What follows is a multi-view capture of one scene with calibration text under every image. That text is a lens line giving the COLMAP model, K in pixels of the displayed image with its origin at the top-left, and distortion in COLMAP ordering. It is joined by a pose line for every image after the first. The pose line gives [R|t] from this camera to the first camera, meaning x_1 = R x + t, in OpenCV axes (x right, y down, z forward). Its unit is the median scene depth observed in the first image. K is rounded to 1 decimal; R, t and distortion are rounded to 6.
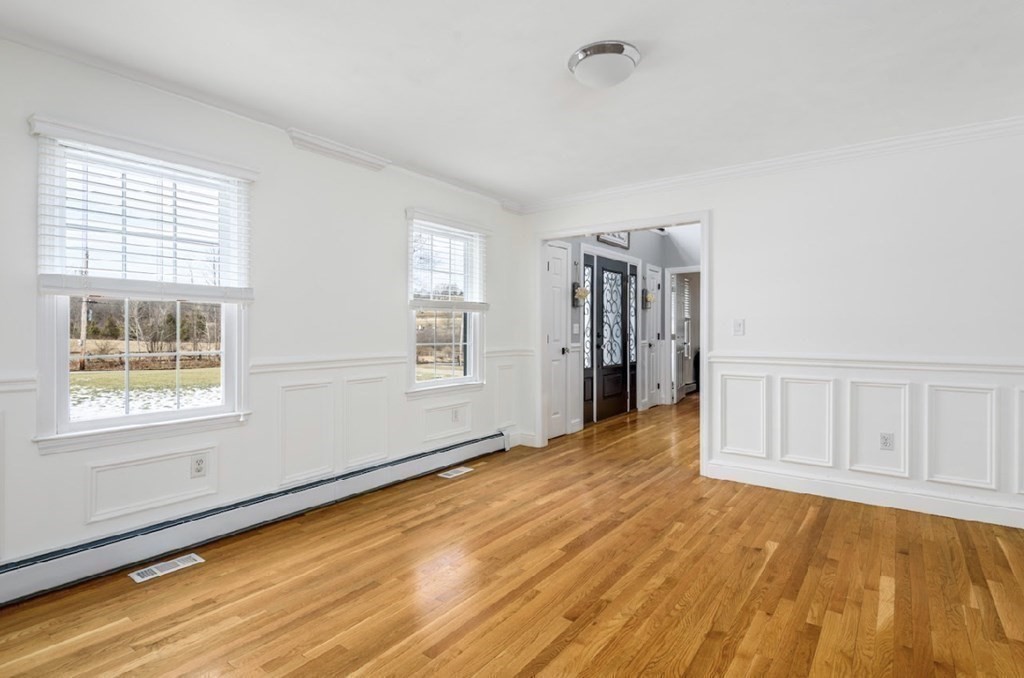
lens RADIAL K [[507.7, 0, 503.0], [0, 507.7, 323.8], [0, 0, 1]] dist [-0.001108, -0.004109]
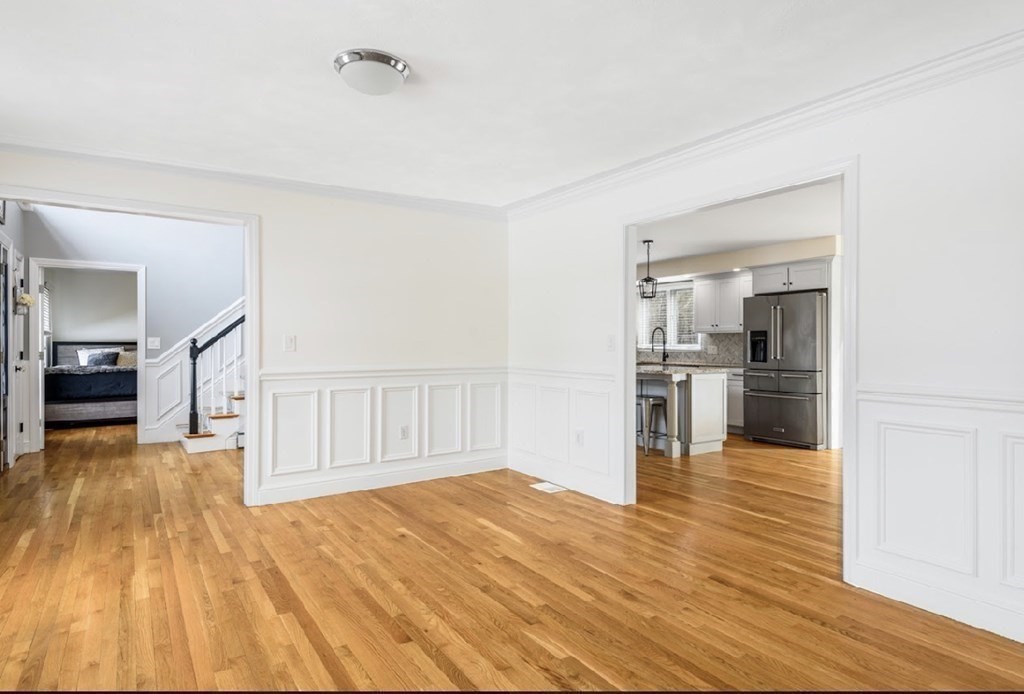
lens RADIAL K [[576.1, 0, 511.8], [0, 576.1, 350.0], [0, 0, 1]] dist [0.007501, -0.003187]
pose [[0.332003, -0.014997, 0.943159, -0.570725], [-0.004750, 0.999834, 0.017570, -0.001828], [-0.943267, -0.010313, 0.331876, 0.298686]]
